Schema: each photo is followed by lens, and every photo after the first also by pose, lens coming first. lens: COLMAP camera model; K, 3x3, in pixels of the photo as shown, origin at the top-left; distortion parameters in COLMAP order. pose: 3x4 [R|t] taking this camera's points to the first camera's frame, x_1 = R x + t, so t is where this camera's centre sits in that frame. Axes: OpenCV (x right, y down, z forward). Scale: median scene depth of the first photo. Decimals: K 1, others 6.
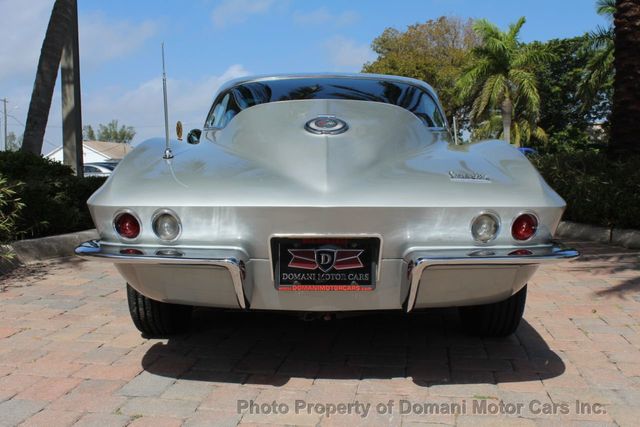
lens RADIAL K [[677.7, 0, 320.0], [0, 677.7, 213.5], [0, 0, 1]] dist [-0.141278, 0.241555]
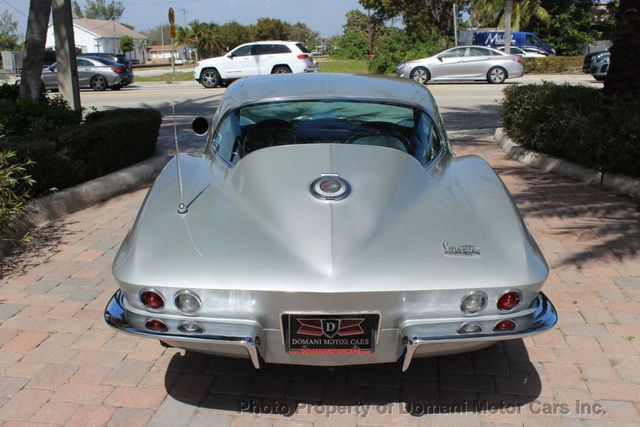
lens RADIAL K [[677.7, 0, 320.0], [0, 677.7, 213.5], [0, 0, 1]] dist [-0.141278, 0.241555]
pose [[0.999980, -0.002759, 0.005731, -0.015121], [0.001757, 0.985782, 0.168023, -0.305654], [-0.006114, -0.168009, 0.985766, -0.071962]]
